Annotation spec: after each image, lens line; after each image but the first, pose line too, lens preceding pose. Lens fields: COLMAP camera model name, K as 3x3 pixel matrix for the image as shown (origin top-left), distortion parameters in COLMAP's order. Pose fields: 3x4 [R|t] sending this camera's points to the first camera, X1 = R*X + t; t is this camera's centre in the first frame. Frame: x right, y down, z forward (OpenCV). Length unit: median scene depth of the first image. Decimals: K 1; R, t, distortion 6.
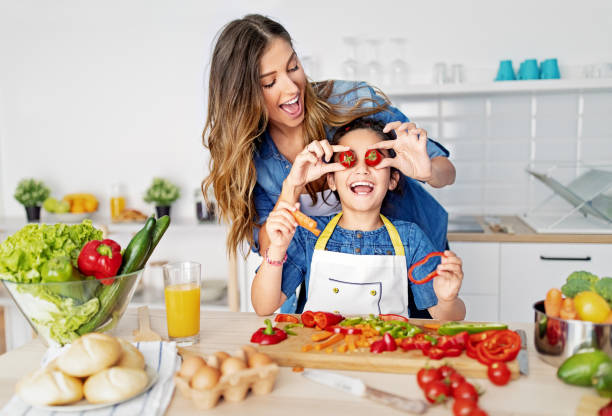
lens RADIAL K [[605.5, 0, 300.5], [0, 605.5, 215.5], [0, 0, 1]] dist [0.002840, 0.002555]
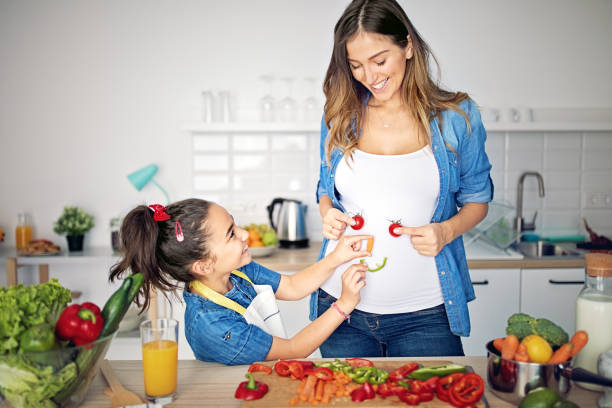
lens RADIAL K [[586.5, 0, 304.4], [0, 586.5, 203.8], [0, 0, 1]] dist [-0.015408, -0.009300]
pose [[0.976503, -0.004745, 0.215453, -0.180638], [0.011643, 0.999459, -0.030756, -0.089218], [-0.215190, 0.032542, 0.976030, -0.008686]]
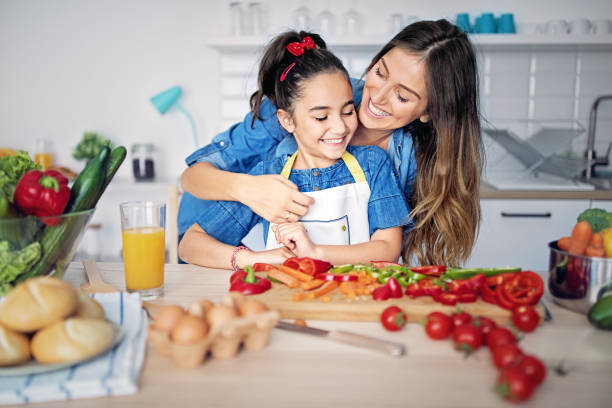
lens RADIAL K [[603.0, 0, 298.9], [0, 603.0, 210.4], [0, 0, 1]] dist [-0.013108, -0.008894]
pose [[0.992338, 0.000950, 0.123548, -0.090347], [-0.004707, 0.999535, 0.030123, 0.069225], [-0.123462, -0.030473, 0.991881, 0.158857]]
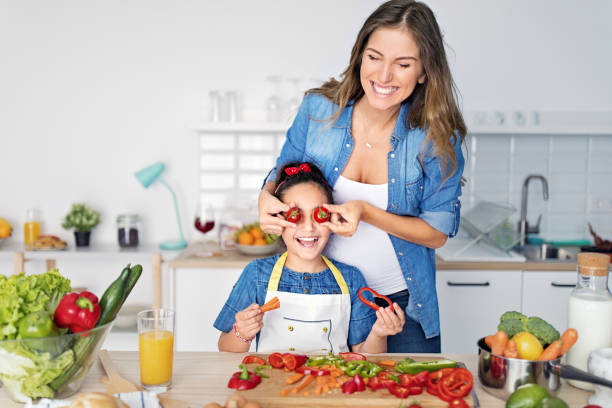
lens RADIAL K [[585.6, 0, 304.2], [0, 585.6, 203.1], [0, 0, 1]] dist [-0.001582, 0.003054]
pose [[0.980404, 0.010982, 0.196689, -0.156575], [-0.003753, 0.999305, -0.037092, -0.074366], [-0.196960, 0.035627, 0.979764, -0.035346]]
